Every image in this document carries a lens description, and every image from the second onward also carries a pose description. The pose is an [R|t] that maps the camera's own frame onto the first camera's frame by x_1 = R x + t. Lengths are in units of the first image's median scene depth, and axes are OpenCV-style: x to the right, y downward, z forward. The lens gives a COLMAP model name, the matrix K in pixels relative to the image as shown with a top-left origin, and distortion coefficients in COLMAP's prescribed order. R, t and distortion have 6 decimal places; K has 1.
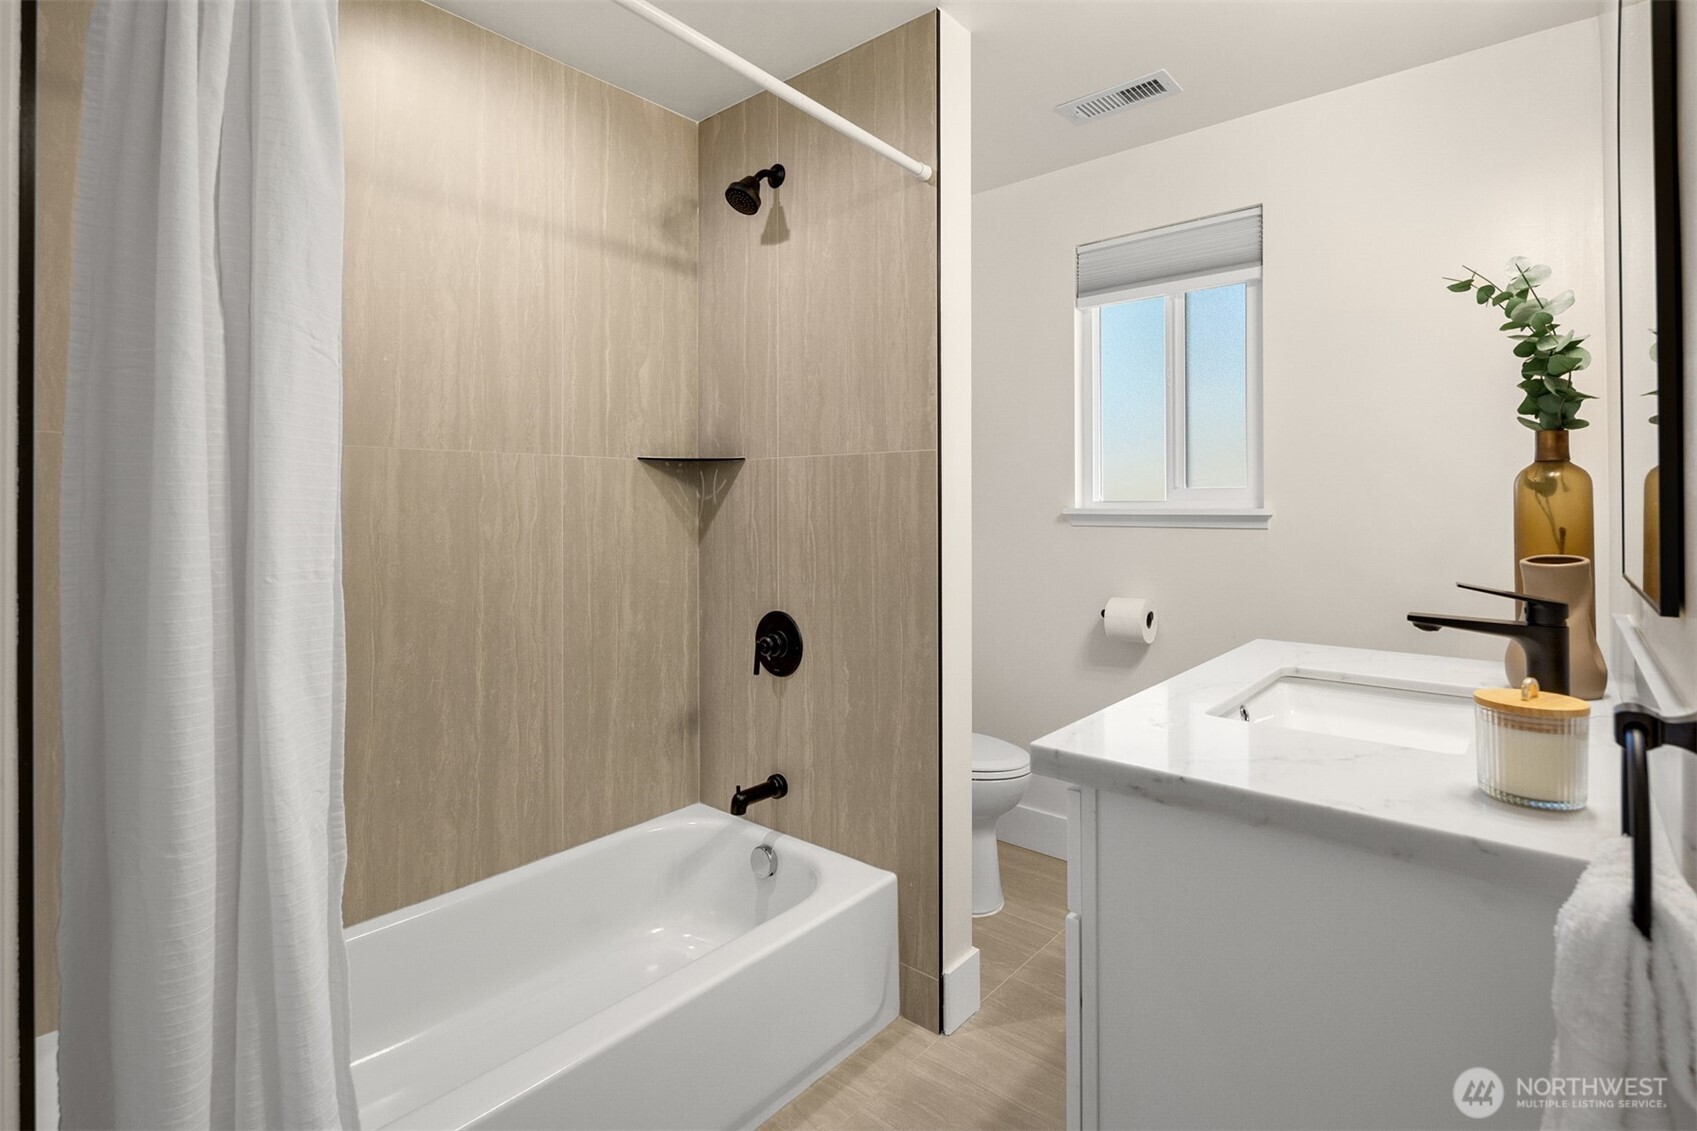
lens RADIAL K [[821.4, 0, 838.5], [0, 821.4, 523.9], [0, 0, 1]] dist [0.002587, -0.001709]
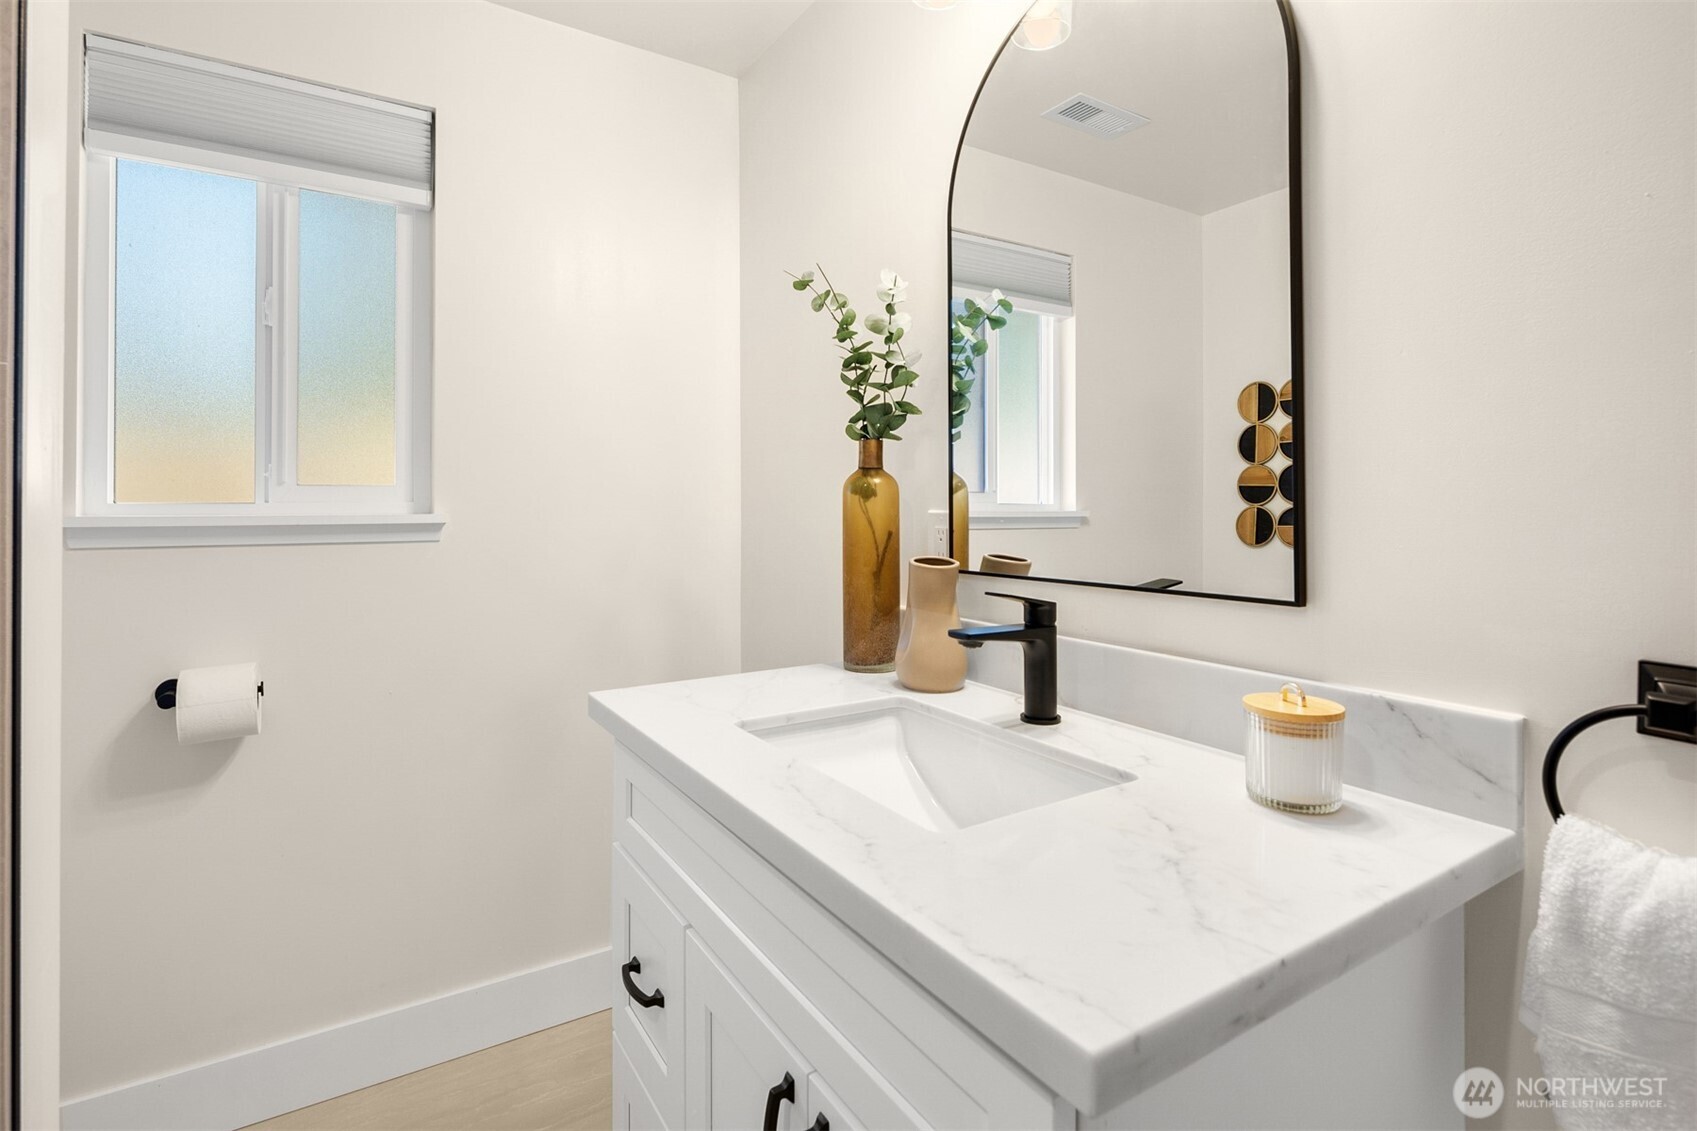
lens RADIAL K [[820.8, 0, 840.0], [0, 820.8, 503.3], [0, 0, 1]] dist [0.001366, -0.000851]
pose [[0.283681, 0.003998, 0.958910, -0.167340], [0.023746, 0.999655, -0.011192, -0.019830], [-0.958625, 0.025945, 0.283488, 0.737462]]
